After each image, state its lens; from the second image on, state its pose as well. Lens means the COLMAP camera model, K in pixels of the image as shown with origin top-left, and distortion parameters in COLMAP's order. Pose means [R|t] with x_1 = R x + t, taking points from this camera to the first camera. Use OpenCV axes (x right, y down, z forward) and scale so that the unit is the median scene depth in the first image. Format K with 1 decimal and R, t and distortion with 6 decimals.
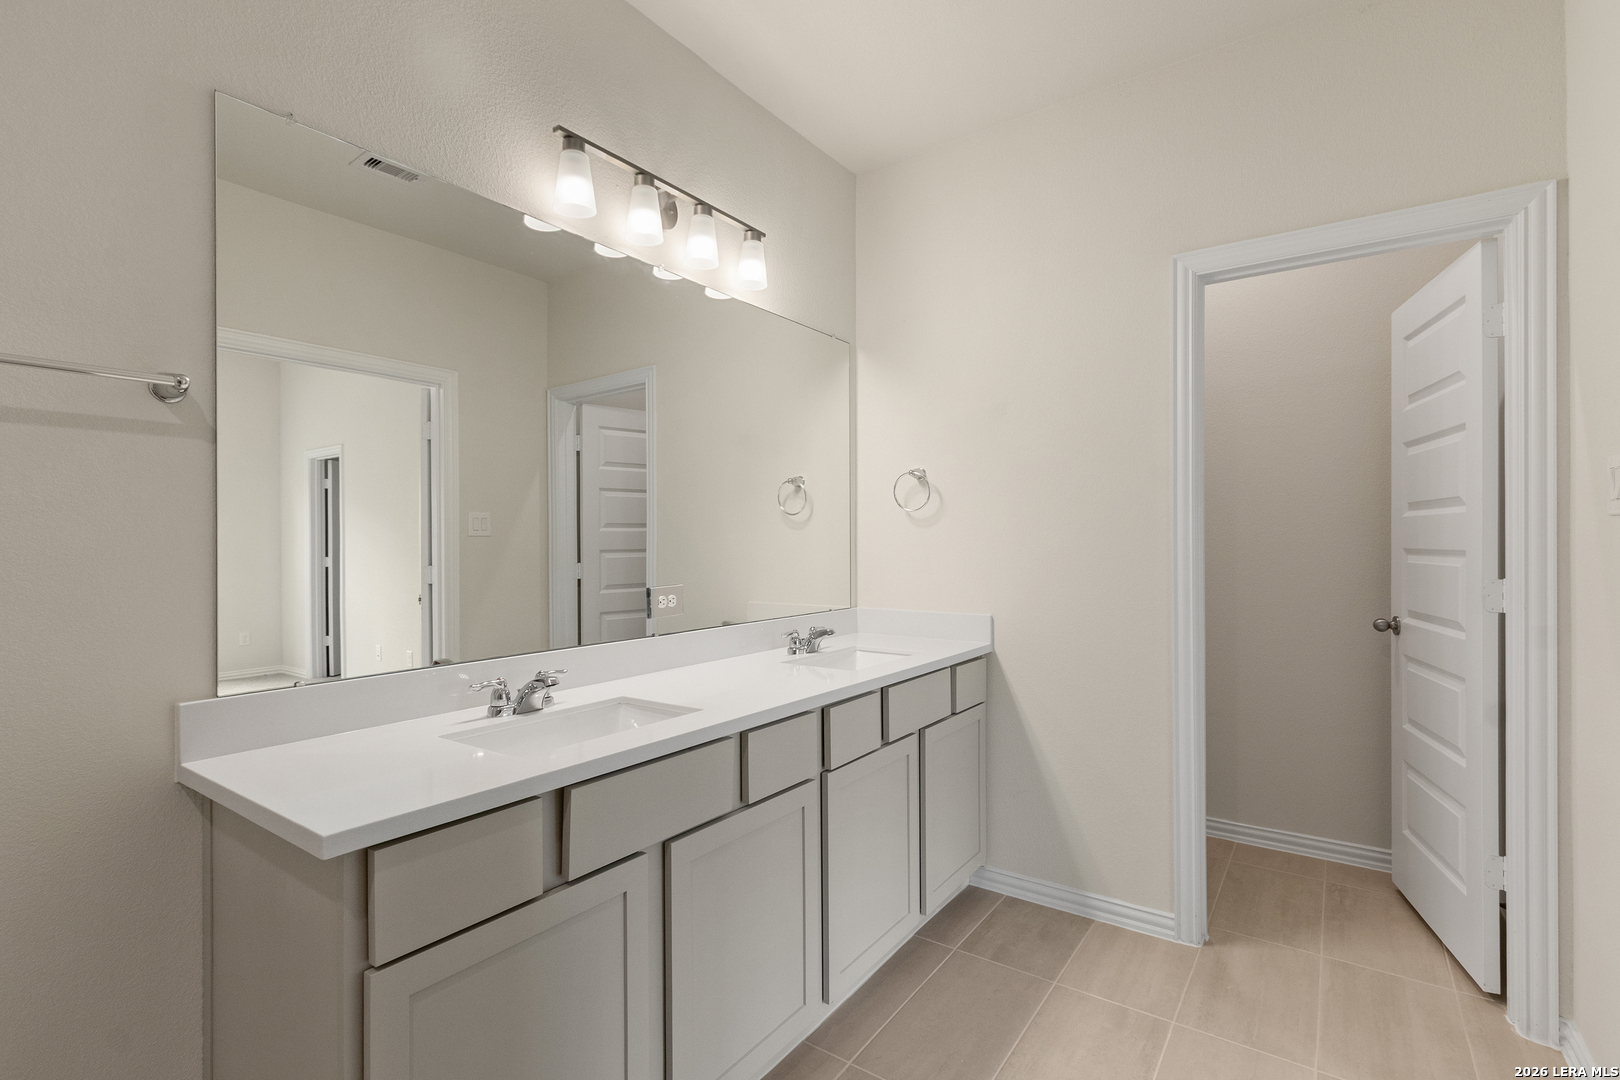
lens RADIAL K [[739.6, 0, 802.8], [0, 739.6, 543.0], [0, 0, 1]] dist [0.001511, 0.000092]
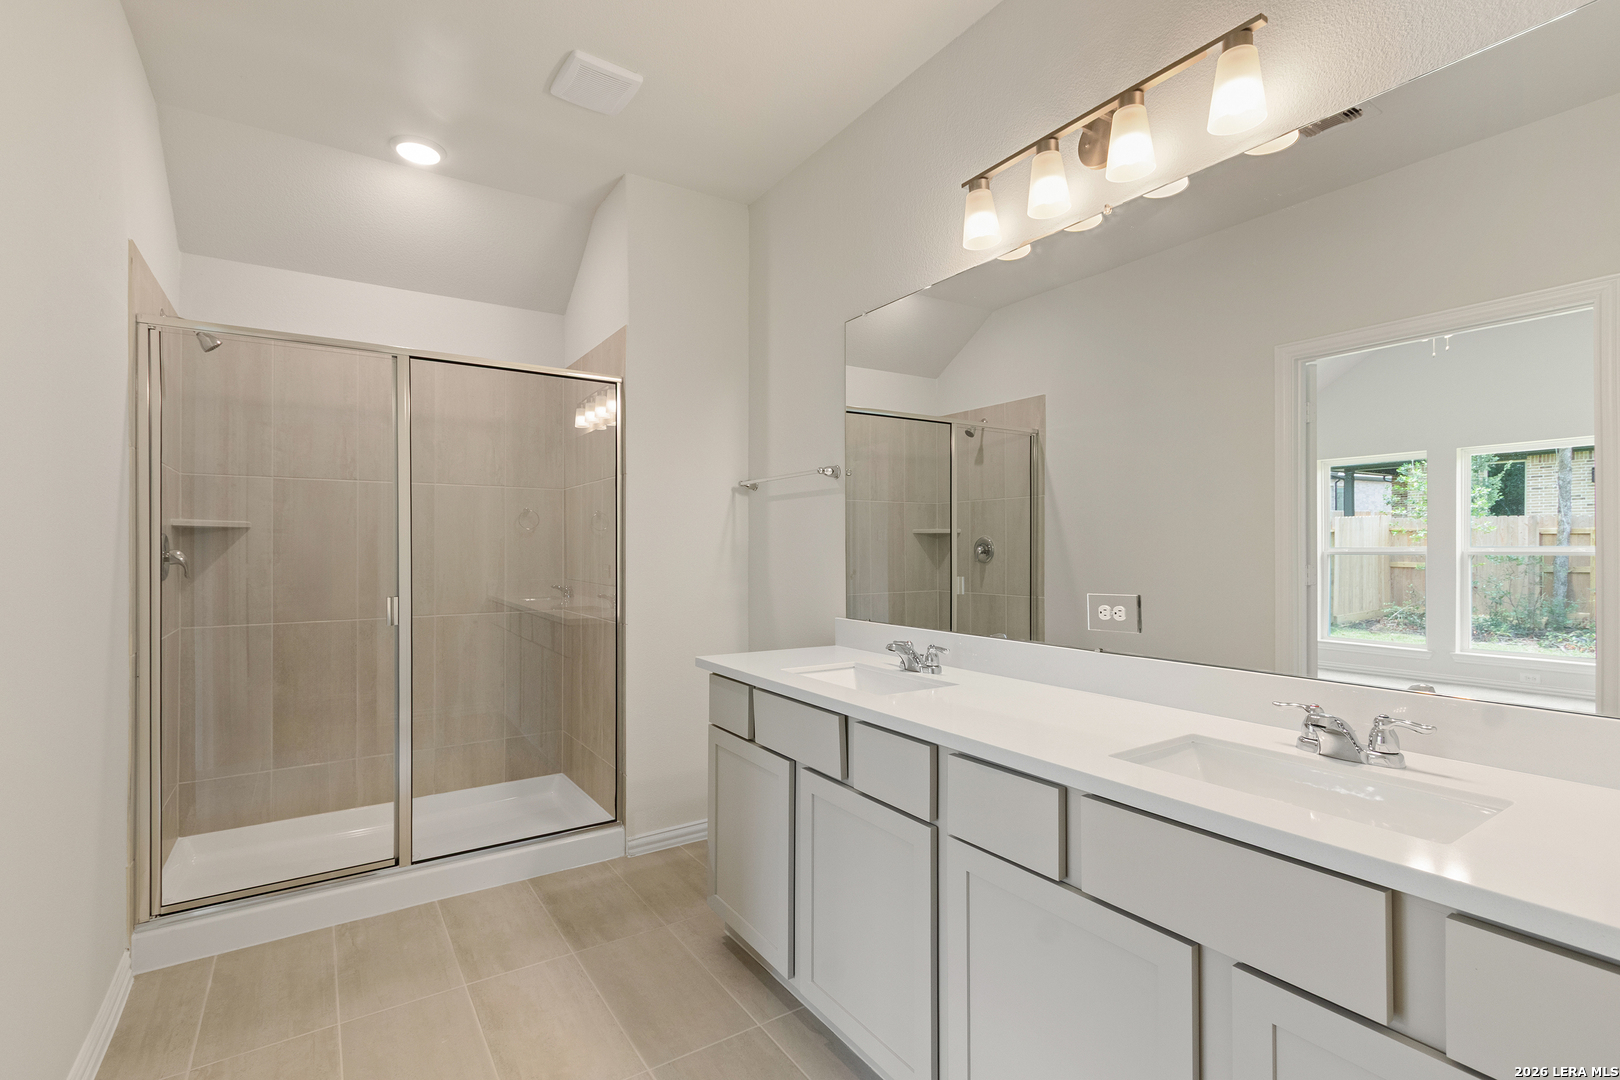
lens RADIAL K [[739.6, 0, 802.8], [0, 739.6, 543.0], [0, 0, 1]] dist [0.001511, 0.000092]
pose [[-0.347416, 0.002528, -0.937708, 0.717349], [0.005814, 0.999983, 0.000542, -0.001000], [0.937693, -0.005263, -0.347425, 0.983118]]
